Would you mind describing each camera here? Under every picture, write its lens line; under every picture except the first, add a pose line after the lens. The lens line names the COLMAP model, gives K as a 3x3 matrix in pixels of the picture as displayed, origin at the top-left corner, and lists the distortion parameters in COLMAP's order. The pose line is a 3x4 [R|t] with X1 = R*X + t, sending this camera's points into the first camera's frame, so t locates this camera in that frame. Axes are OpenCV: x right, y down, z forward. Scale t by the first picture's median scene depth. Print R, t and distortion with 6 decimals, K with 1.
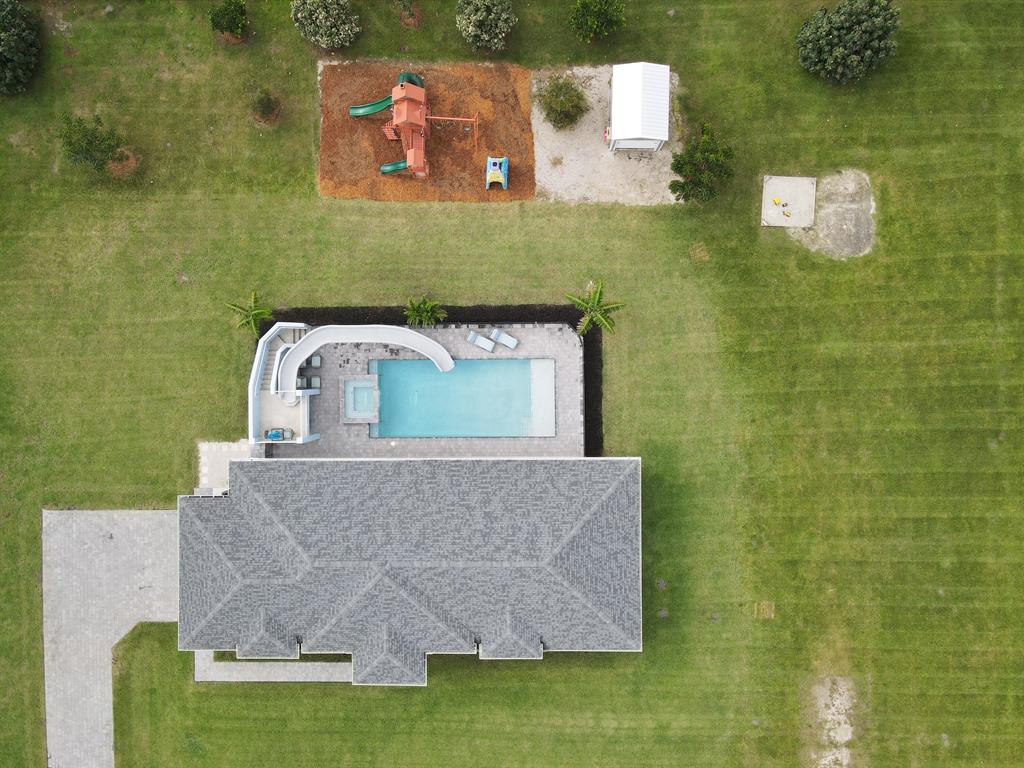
lens RADIAL K [[750.3, 0, 515.5], [0, 750.3, 378.2], [0, 0, 1]] dist [-0.002497, 0.035029]
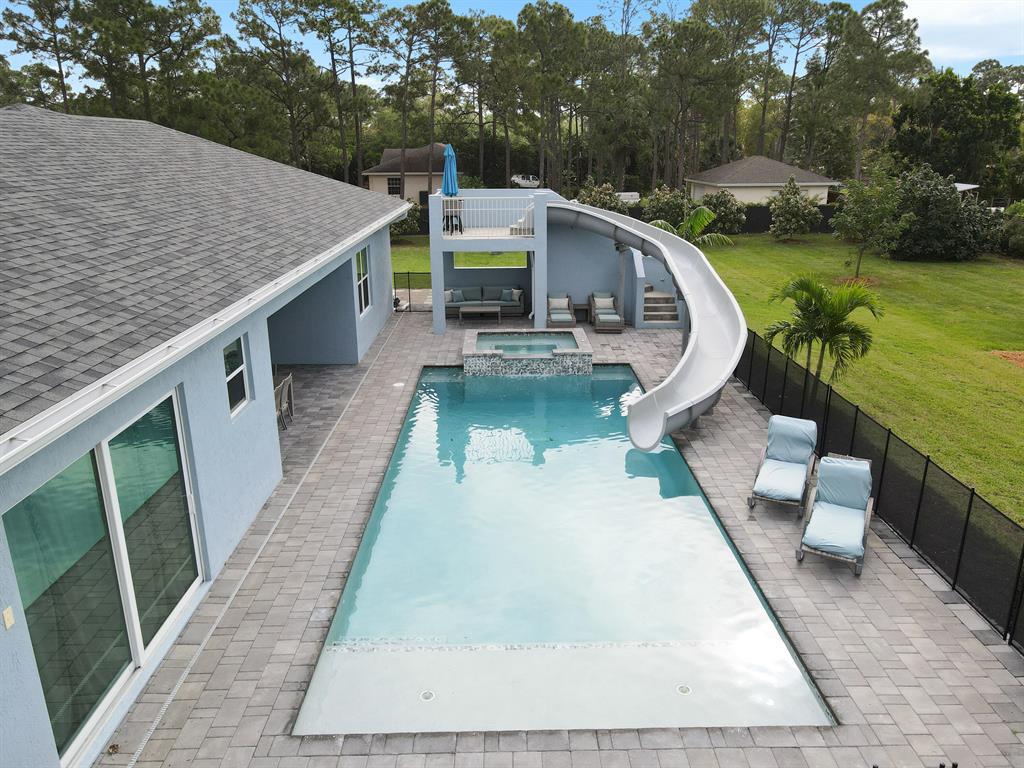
lens RADIAL K [[750.3, 0, 515.5], [0, 750.3, 378.2], [0, 0, 1]] dist [-0.002497, 0.035029]
pose [[0.008866, 0.318257, -0.947963, 0.165011], [-0.999946, 0.007957, -0.006681, 0.035550], [0.005417, 0.947971, 0.318311, 0.890620]]
